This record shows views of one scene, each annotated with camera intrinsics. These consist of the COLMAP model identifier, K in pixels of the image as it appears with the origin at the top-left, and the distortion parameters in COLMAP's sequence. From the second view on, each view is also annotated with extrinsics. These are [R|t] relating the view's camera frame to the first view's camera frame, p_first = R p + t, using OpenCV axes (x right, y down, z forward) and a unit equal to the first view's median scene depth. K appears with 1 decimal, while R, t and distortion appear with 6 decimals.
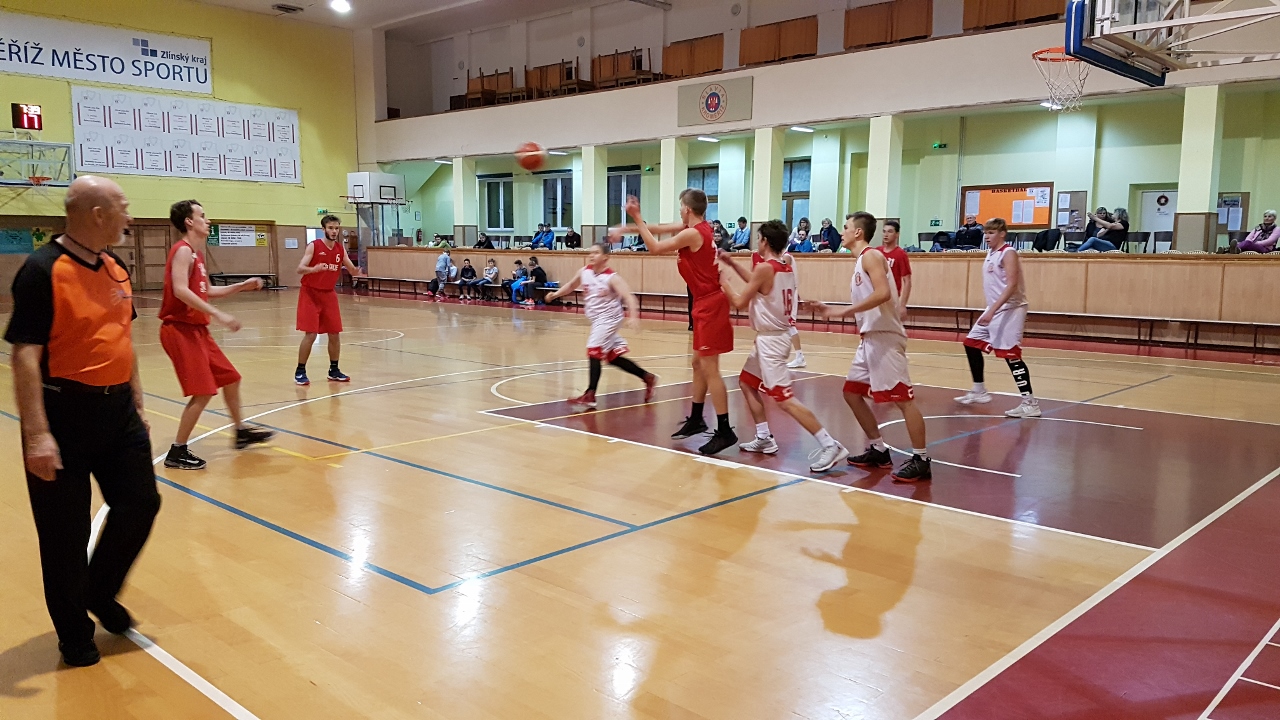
lens RADIAL K [[975.8, 0, 634.1], [0, 975.8, 366.3], [0, 0, 1]] dist [0.136161, -0.231193]
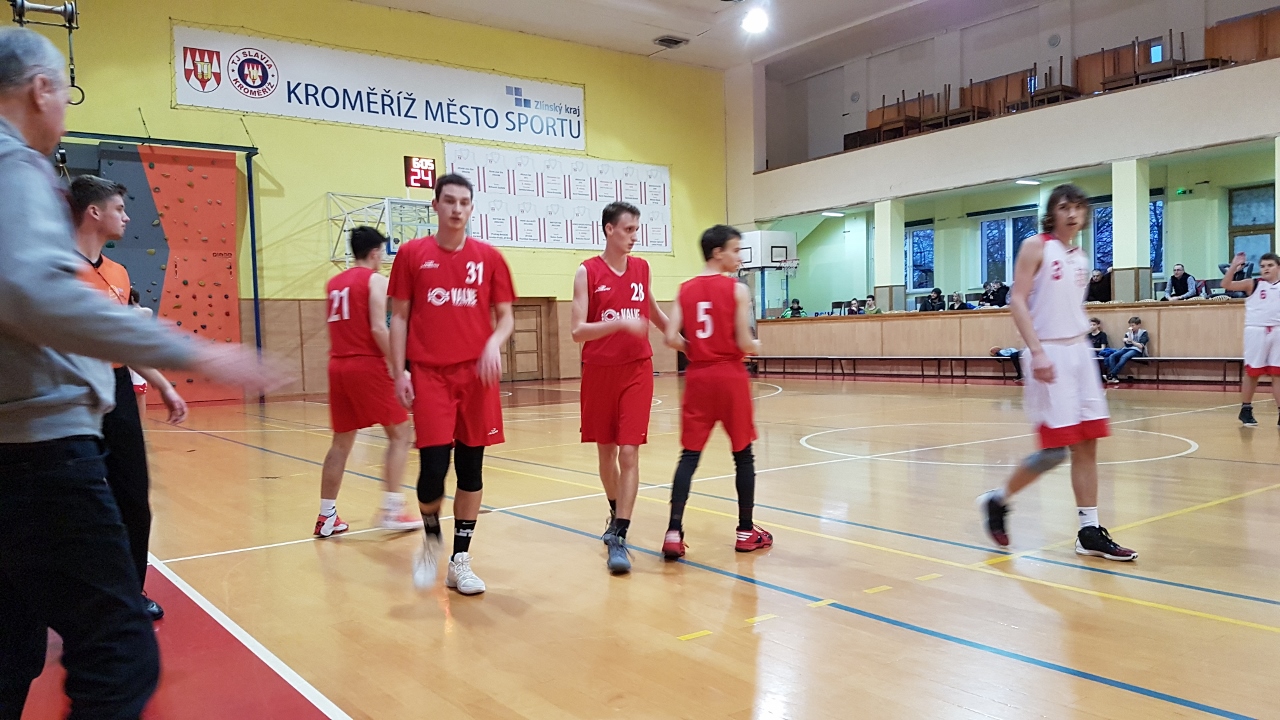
lens RADIAL K [[973.8, 0, 634.2], [0, 973.8, 376.9], [0, 0, 1]] dist [0.262595, -0.508135]
pose [[0.983987, -0.031134, -0.175502, -0.251499], [0.017480, 0.996736, -0.078817, -0.012956], [0.177383, 0.074487, 0.981319, 0.200324]]
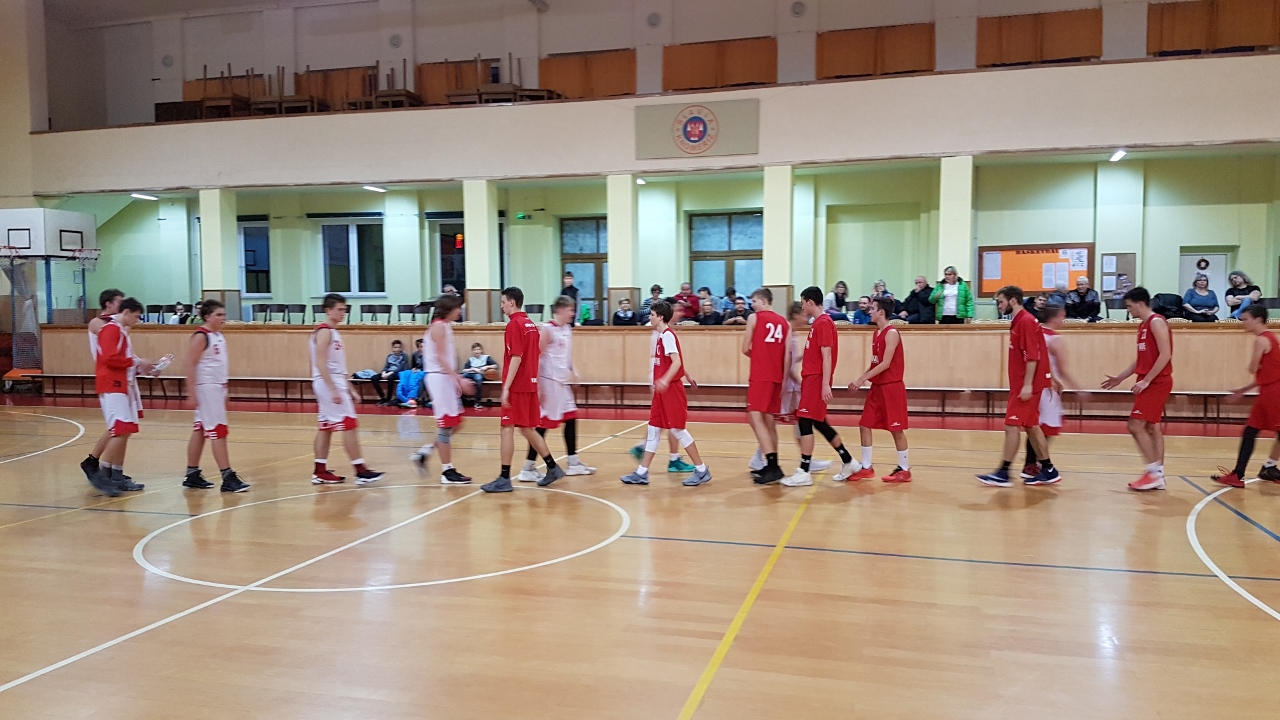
lens RADIAL K [[974.2, 0, 630.2], [0, 974.2, 378.4], [0, 0, 1]] dist [0.138600, -0.234227]
pose [[0.880803, -0.042240, 0.471595, -0.262803], [0.068967, 0.996836, -0.039525, -0.041408], [-0.468433, 0.067338, 0.880929, 0.300429]]
